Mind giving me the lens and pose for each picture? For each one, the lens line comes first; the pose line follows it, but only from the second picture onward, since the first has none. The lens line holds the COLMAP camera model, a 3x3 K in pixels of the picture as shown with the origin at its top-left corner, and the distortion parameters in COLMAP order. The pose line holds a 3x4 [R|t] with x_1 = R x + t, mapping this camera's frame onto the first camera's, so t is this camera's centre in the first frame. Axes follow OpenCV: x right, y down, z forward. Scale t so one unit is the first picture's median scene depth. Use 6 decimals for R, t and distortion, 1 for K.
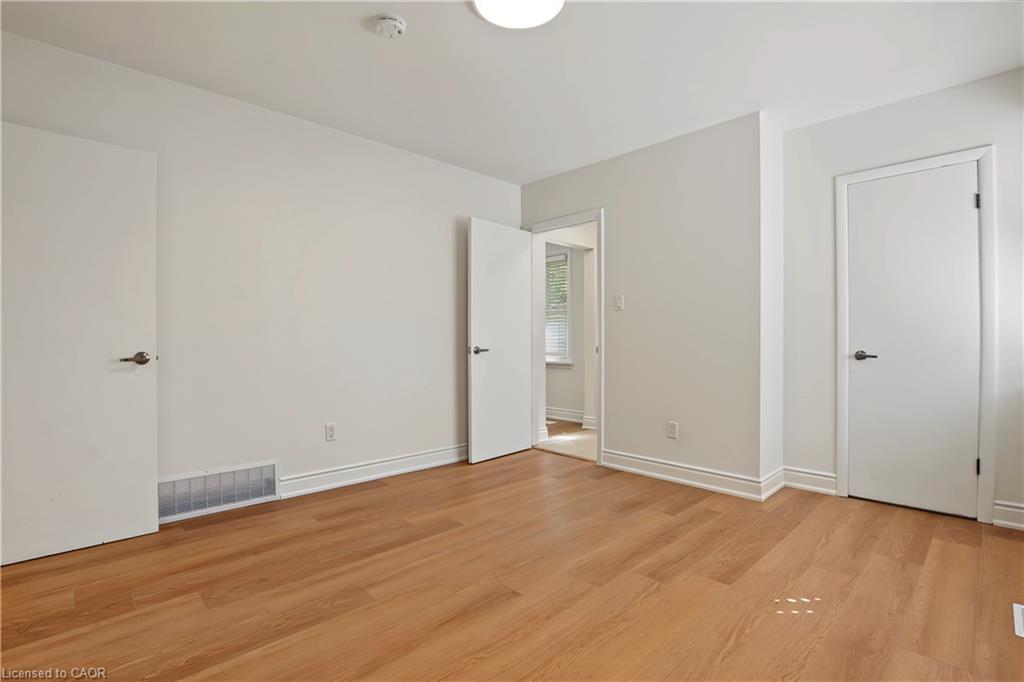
lens RADIAL K [[476.5, 0, 510.9], [0, 476.5, 344.1], [0, 0, 1]] dist [-0.032718, 0.000938]
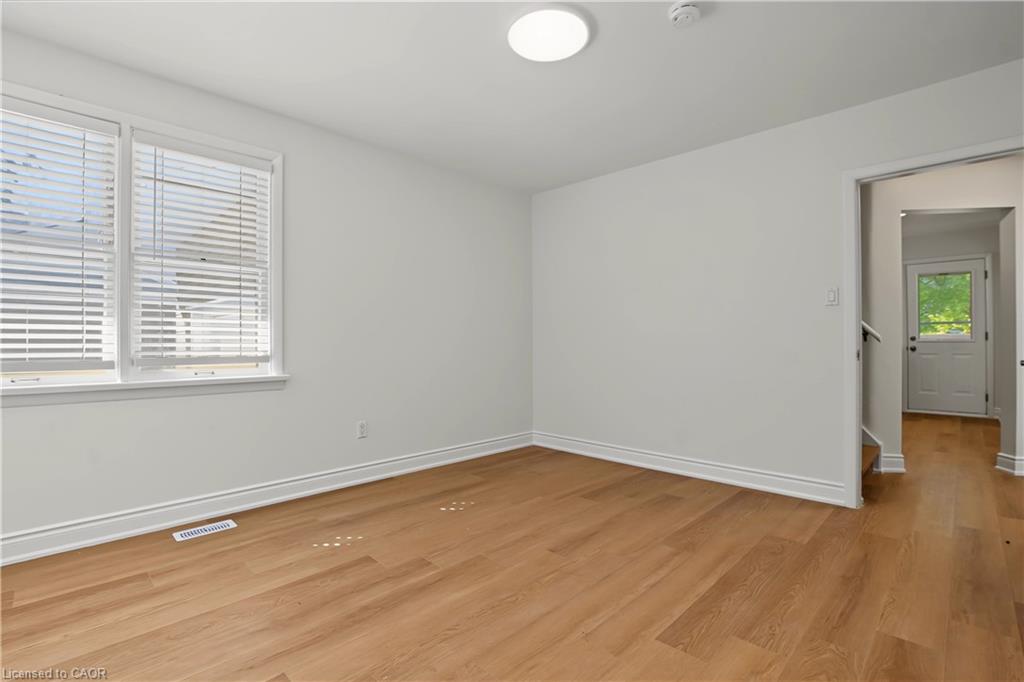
lens RADIAL K [[476.5, 0, 510.9], [0, 476.5, 344.1], [0, 0, 1]] dist [-0.032718, 0.000938]
pose [[-0.999537, 0.004764, -0.030057, 0.115382], [0.004432, 0.999928, 0.011113, -0.014763], [0.030107, 0.010975, -0.999486, 1.716931]]
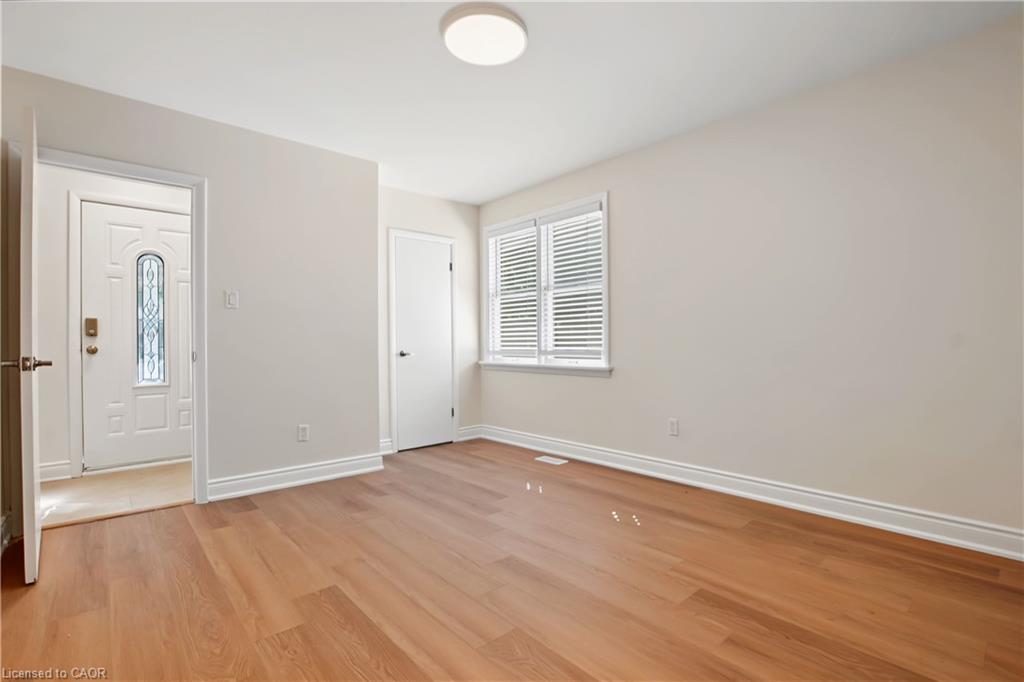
lens RADIAL K [[476.5, 0, 510.9], [0, 476.5, 344.1], [0, 0, 1]] dist [-0.032718, 0.000938]
pose [[0.043174, -0.002126, 0.999065, -0.899969], [0.014788, 0.999890, 0.001489, -0.003409], [-0.998958, 0.014710, 0.043201, 0.726629]]
